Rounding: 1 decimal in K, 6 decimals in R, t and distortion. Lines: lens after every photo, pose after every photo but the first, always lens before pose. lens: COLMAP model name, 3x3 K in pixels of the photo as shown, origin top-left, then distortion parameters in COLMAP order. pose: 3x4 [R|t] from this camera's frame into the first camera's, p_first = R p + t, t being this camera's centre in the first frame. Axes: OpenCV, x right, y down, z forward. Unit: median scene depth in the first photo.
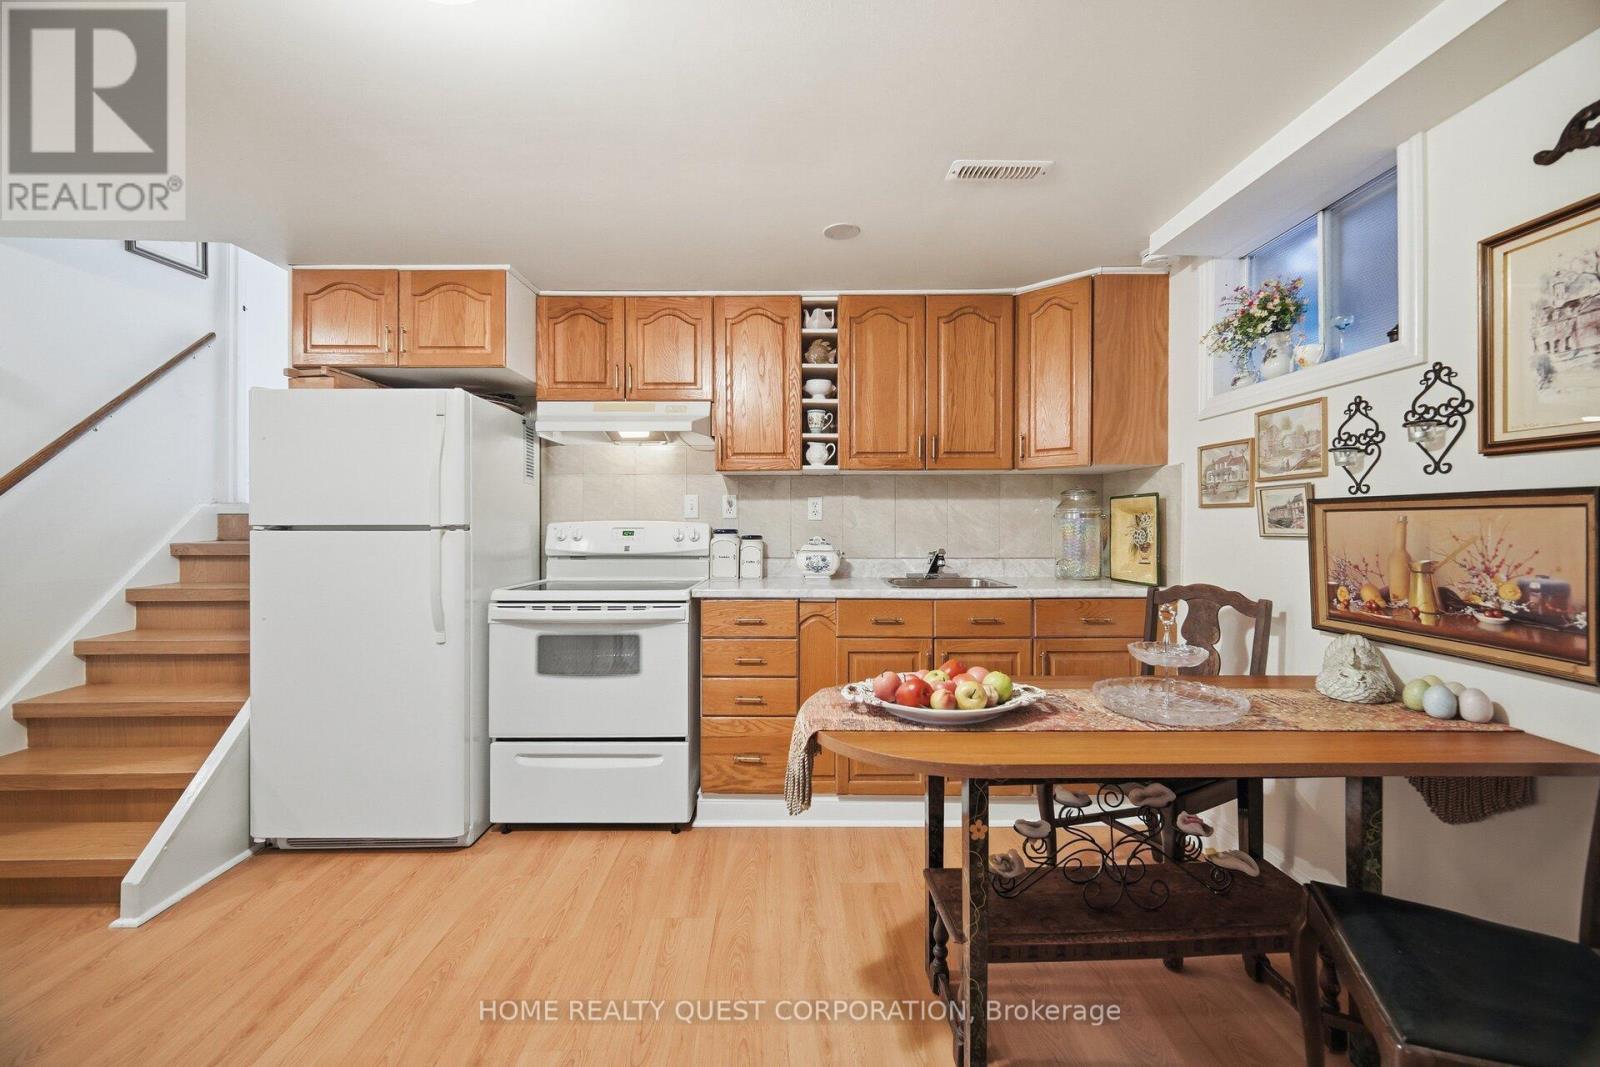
lens RADIAL K [[644.2, 0, 800.7], [0, 644.2, 524.9], [0, 0, 1]] dist [-0.002935, -0.000321]
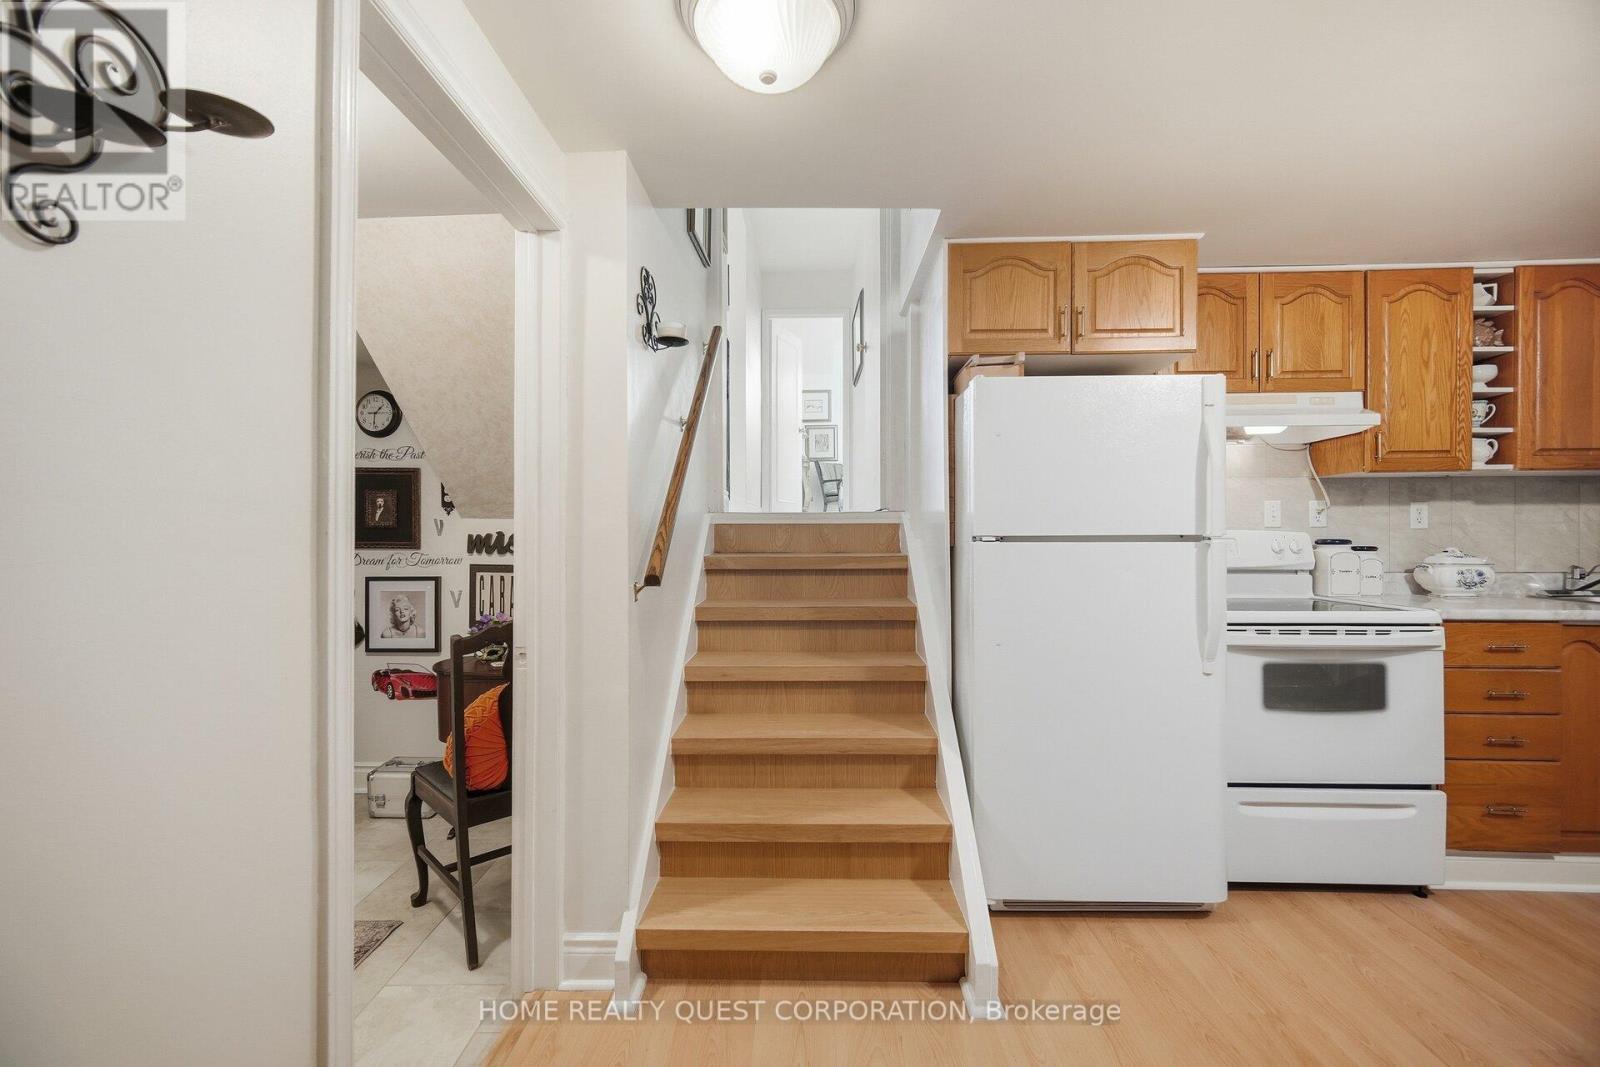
lens RADIAL K [[644.2, 0, 796.0], [0, 644.2, 536.6], [0, 0, 1]] dist [-0.002935, -0.000321]
pose [[0.998886, -0.002295, -0.047136, -0.961263], [0.002365, 0.999996, 0.001435, -0.000370], [0.047132, -0.001545, 0.998887, 0.114036]]
